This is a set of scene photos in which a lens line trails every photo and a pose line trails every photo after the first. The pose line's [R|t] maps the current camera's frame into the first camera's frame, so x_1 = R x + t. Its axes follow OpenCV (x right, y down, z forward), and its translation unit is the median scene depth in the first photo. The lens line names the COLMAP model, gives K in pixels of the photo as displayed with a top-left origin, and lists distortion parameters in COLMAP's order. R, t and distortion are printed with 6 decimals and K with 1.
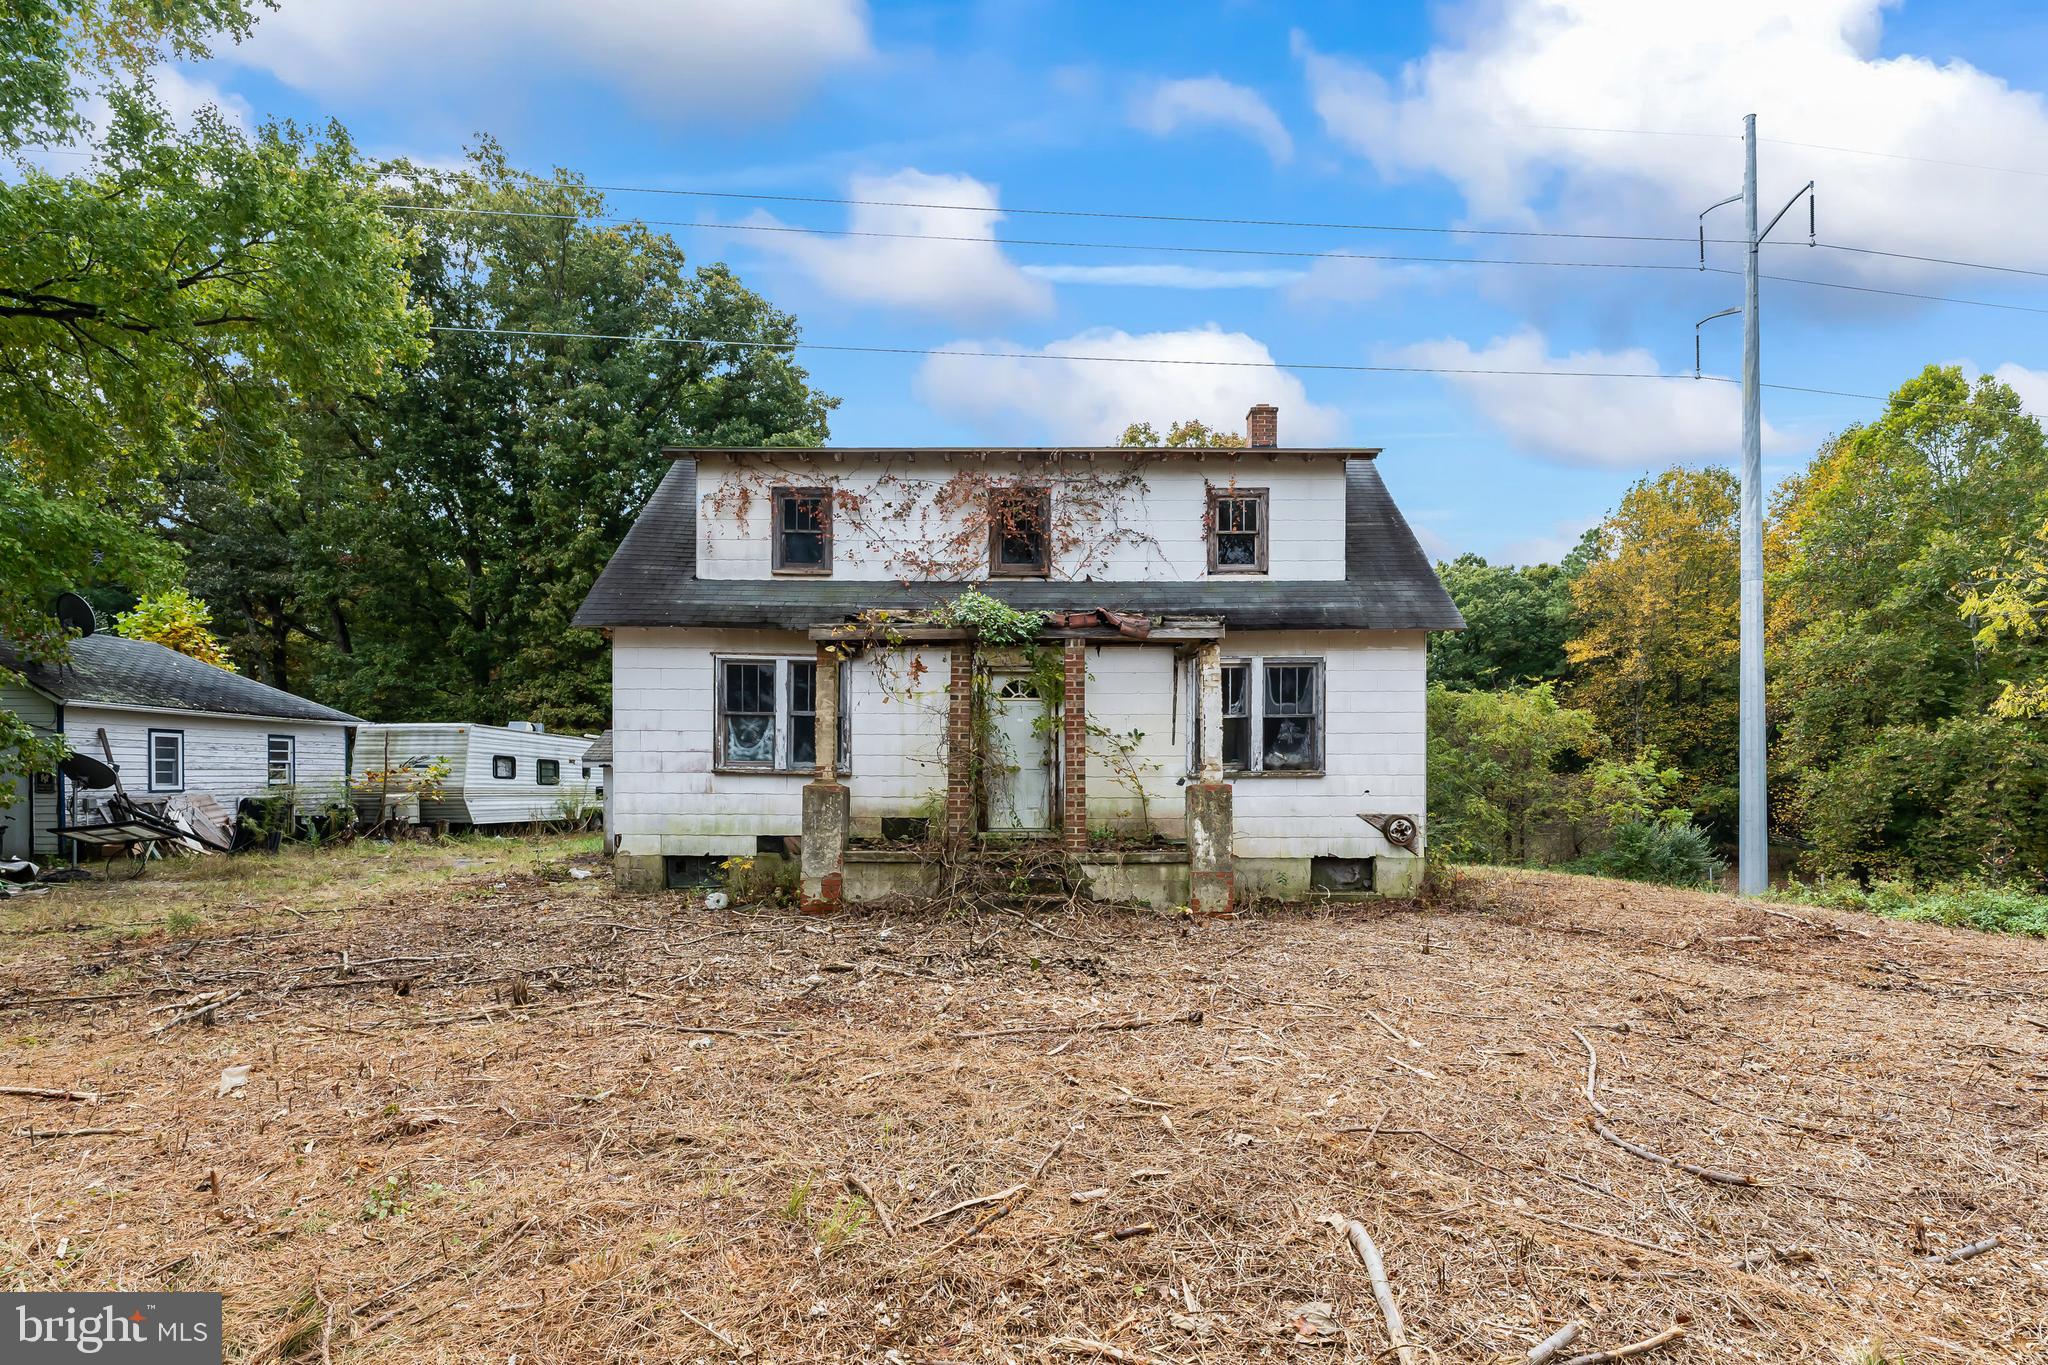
lens RADIAL K [[888.3, 0, 998.7], [0, 888.3, 761.3], [0, 0, 1]] dist [-0.003117, 0.000026]
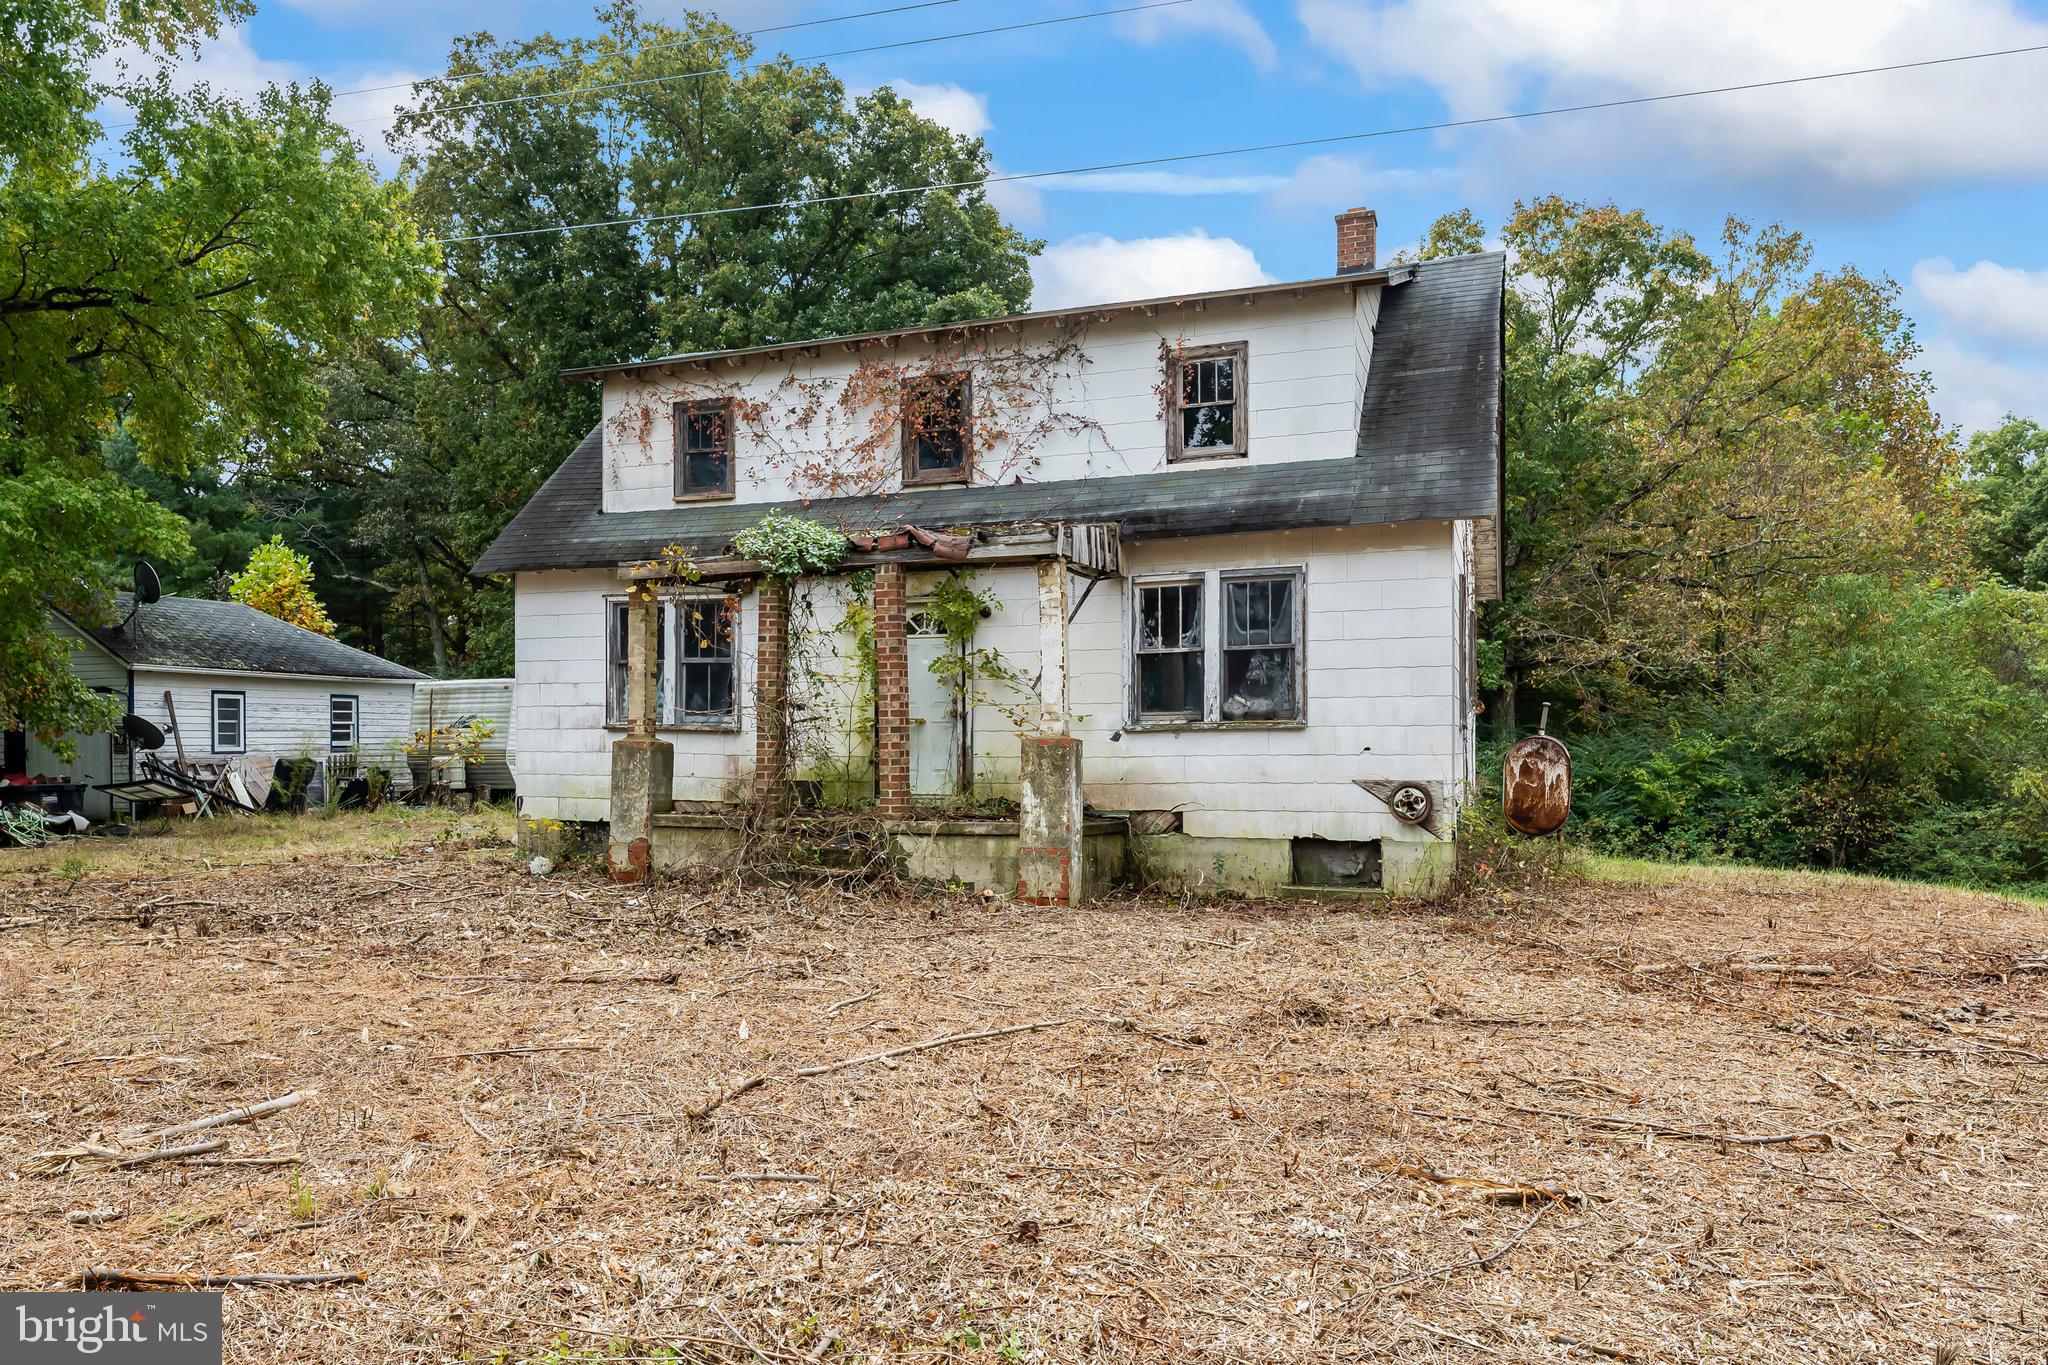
lens RADIAL K [[1239.3, 0, 935.3], [0, 1239.3, 710.0], [0, 0, 1]] dist [-0.011272, 0.010521]
pose [[0.939840, -0.011985, -0.341405, 0.406269], [0.009480, 0.999915, -0.009004, 0.007821], [0.341484, 0.005226, 0.939873, -0.060605]]
